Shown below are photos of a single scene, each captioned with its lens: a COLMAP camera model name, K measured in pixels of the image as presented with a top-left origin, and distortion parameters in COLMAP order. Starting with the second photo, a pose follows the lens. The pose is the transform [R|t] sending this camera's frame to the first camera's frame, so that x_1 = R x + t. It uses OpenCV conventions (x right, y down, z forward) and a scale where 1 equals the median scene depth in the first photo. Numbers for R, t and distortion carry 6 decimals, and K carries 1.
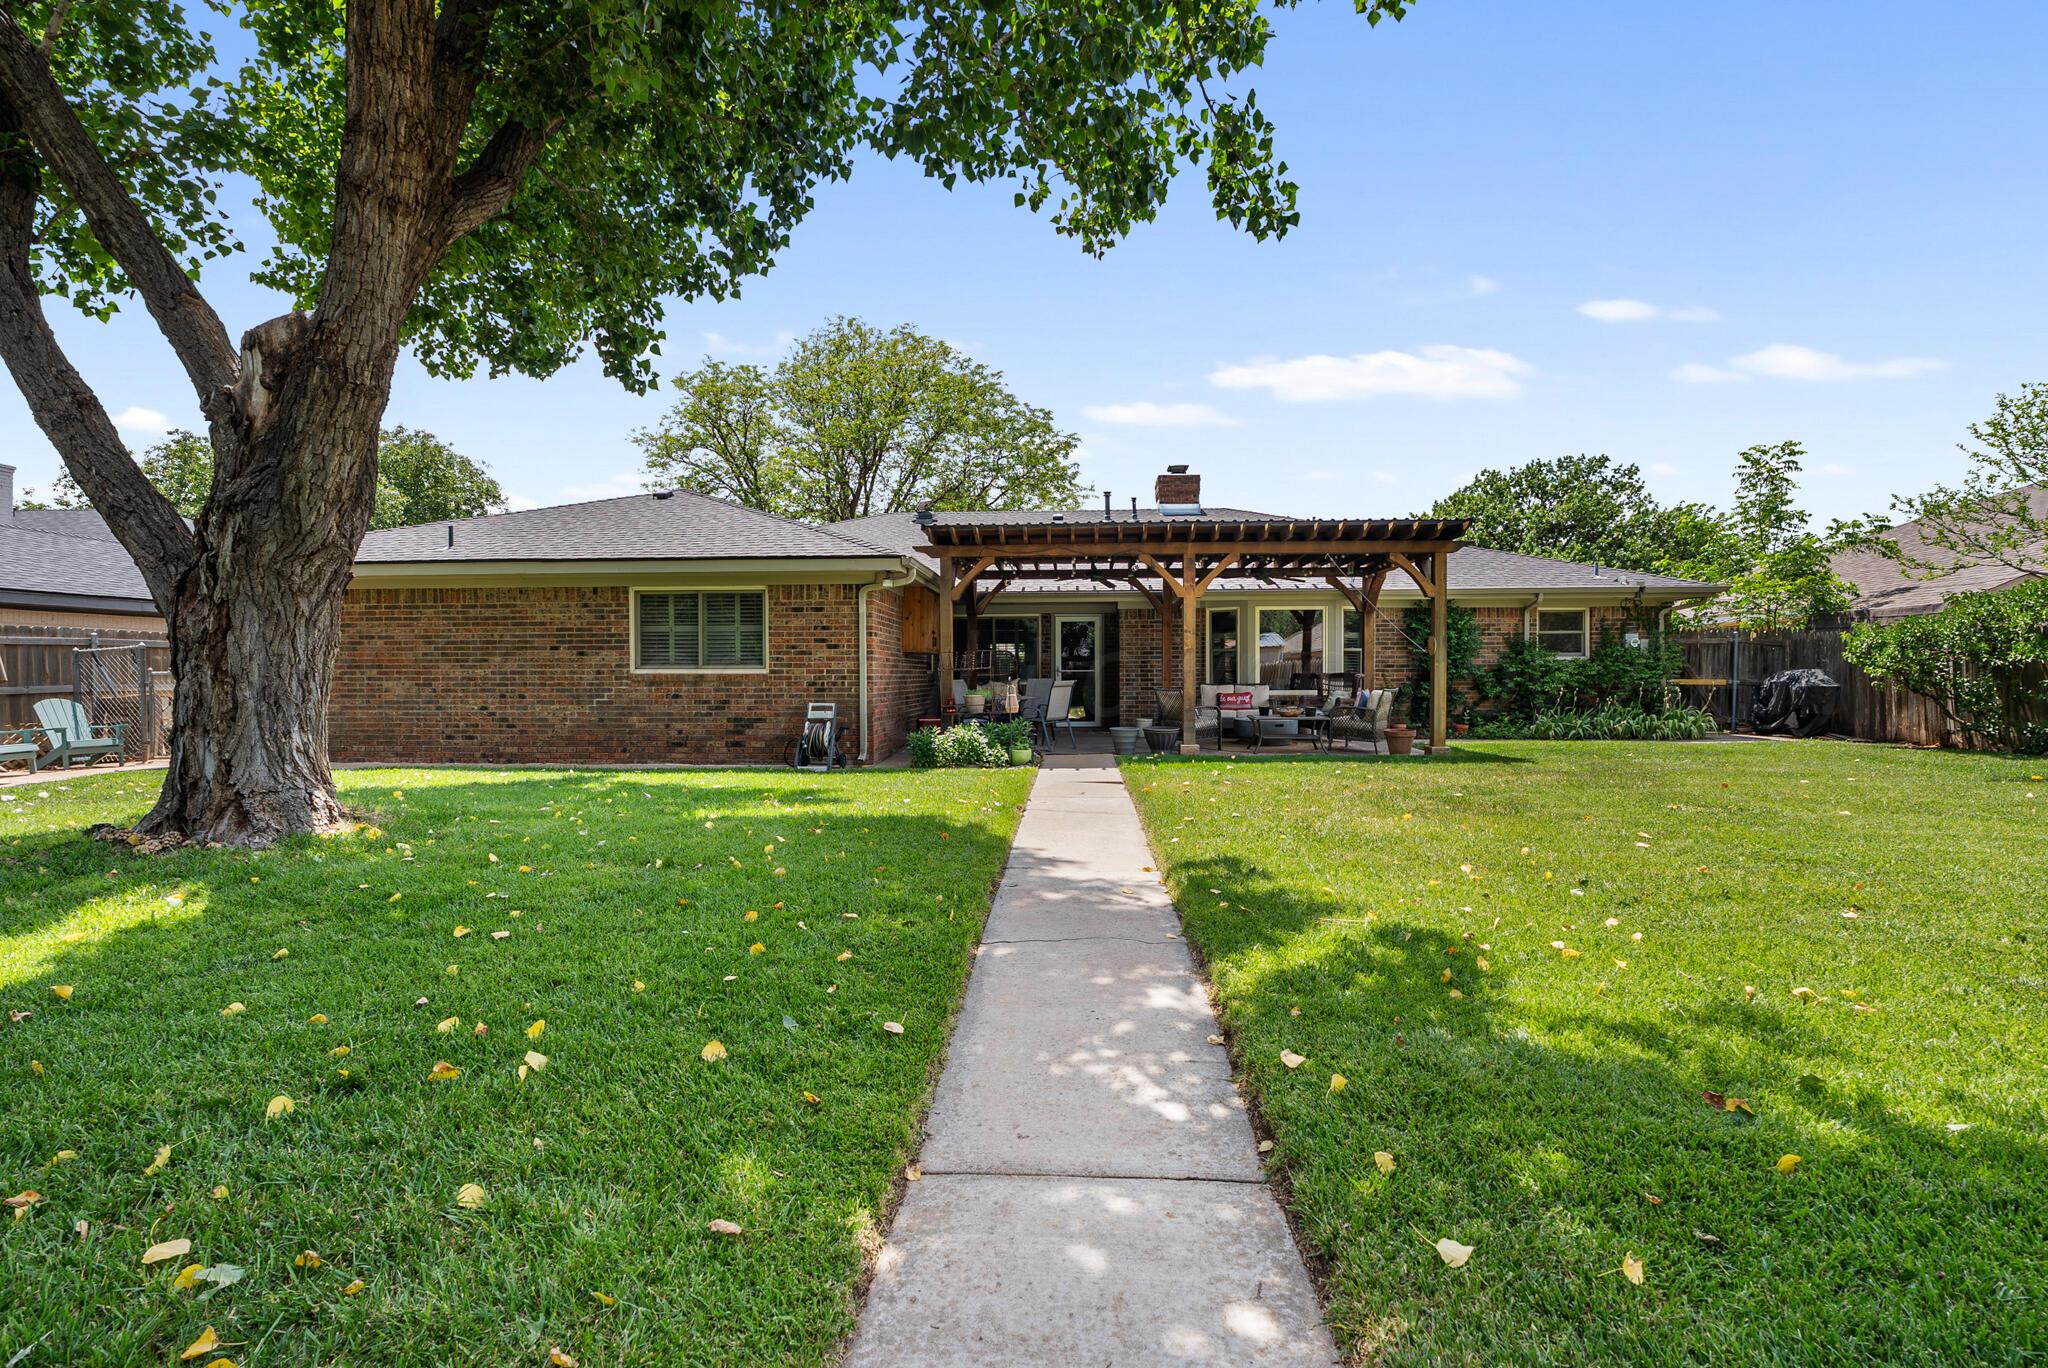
lens RADIAL K [[899.1, 0, 1024.0], [0, 899.1, 684.0], [0, 0, 1]] dist [-0.000240, 0.000016]
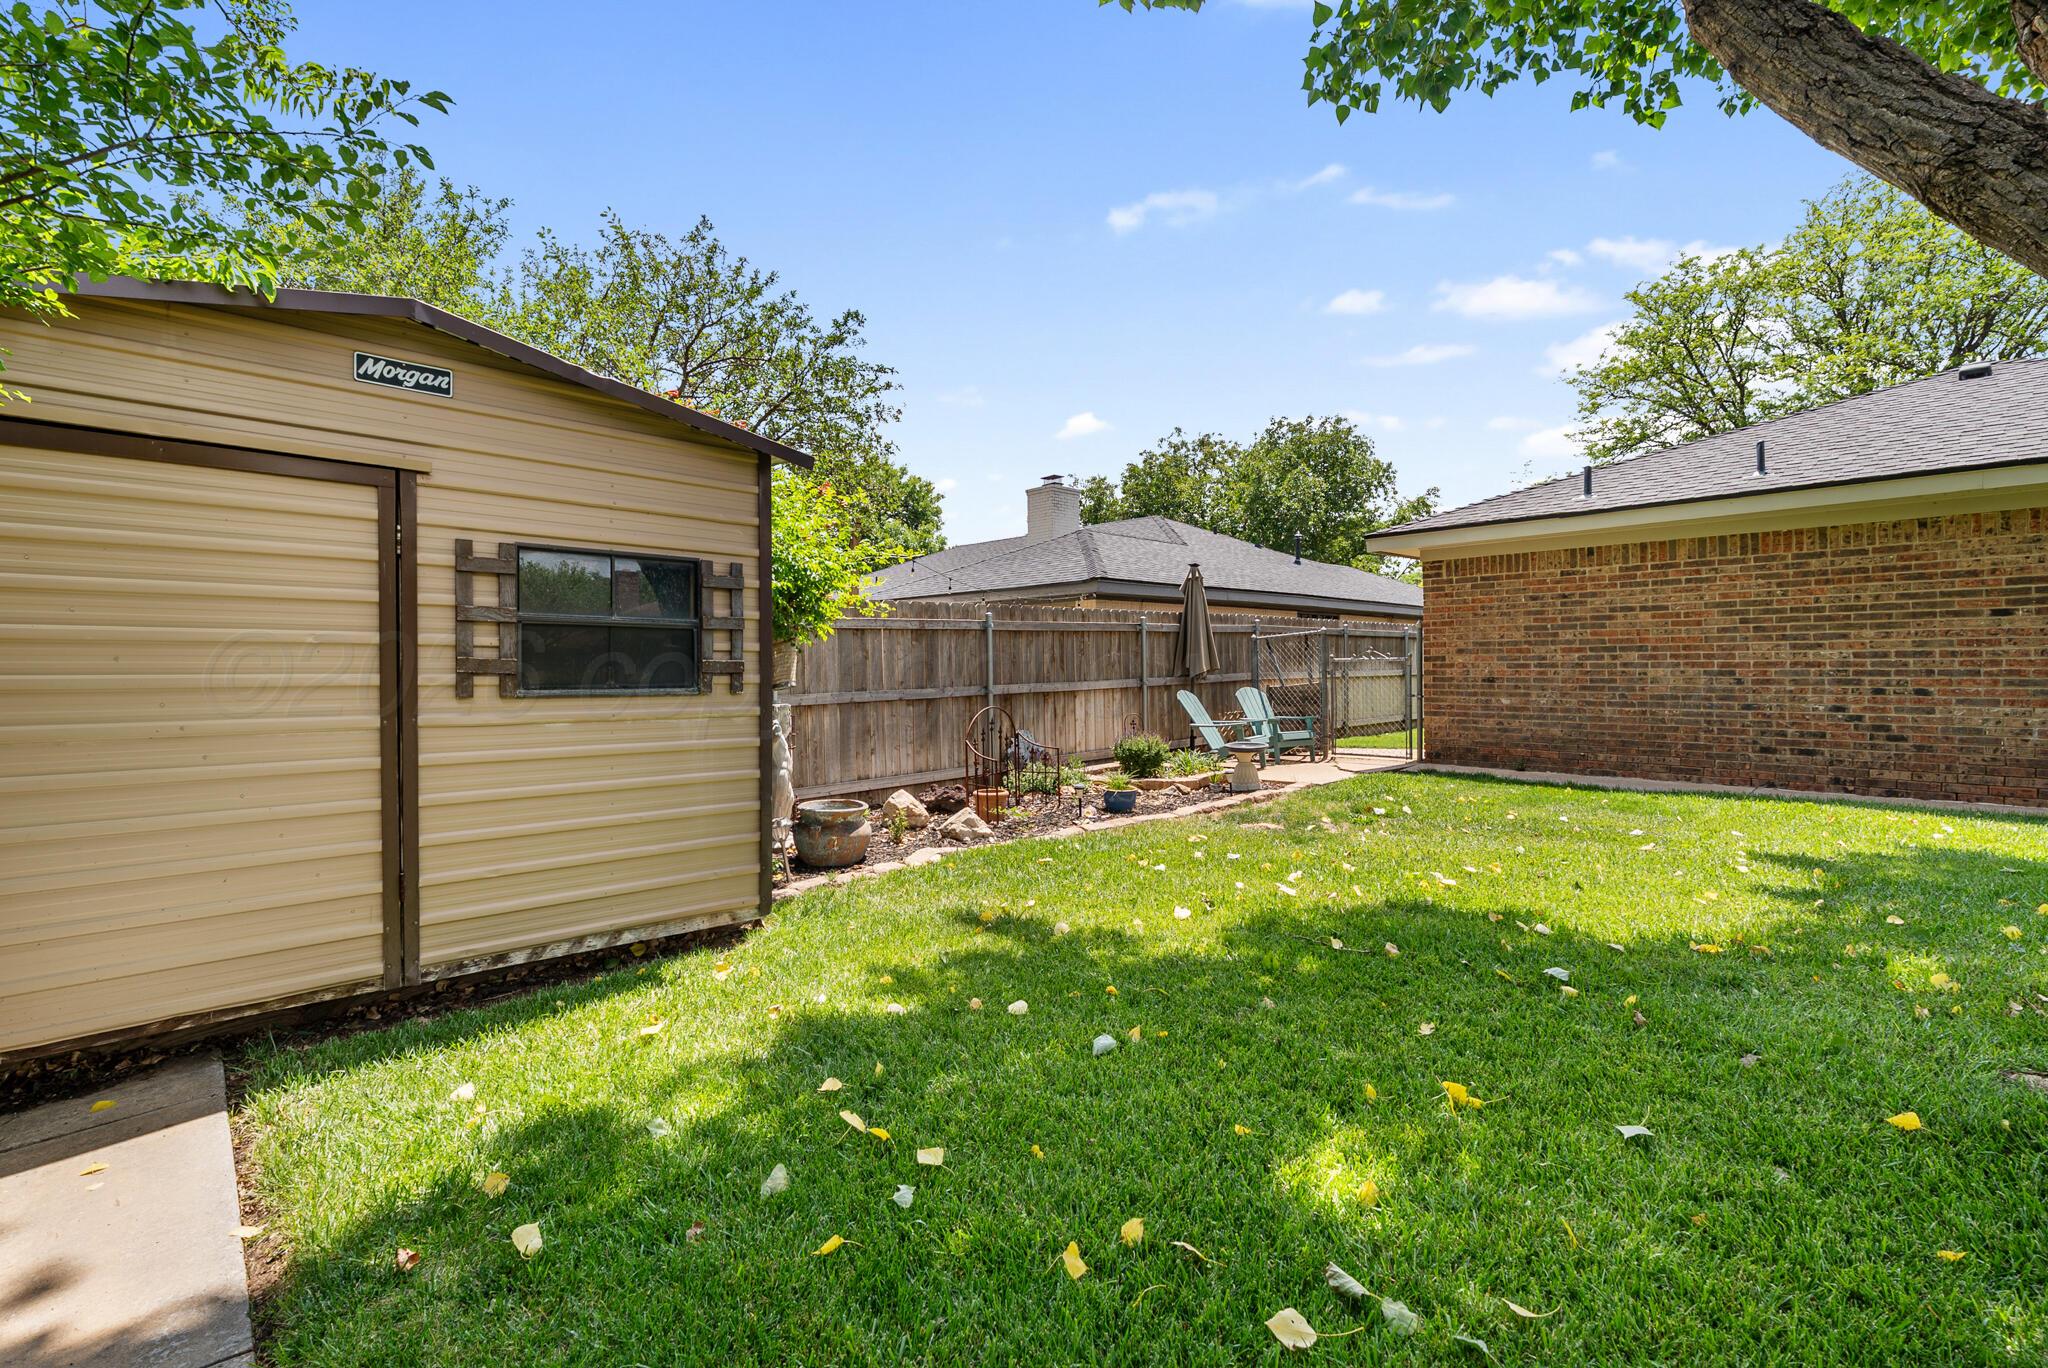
lens RADIAL K [[899.1, 0, 1024.0], [0, 899.1, 684.0], [0, 0, 1]] dist [-0.000240, 0.000016]
pose [[0.730602, 0.010451, -0.682723, -0.586847], [-0.003180, 0.999924, 0.011904, 0.002811], [0.682796, -0.006526, 0.730580, 0.115567]]
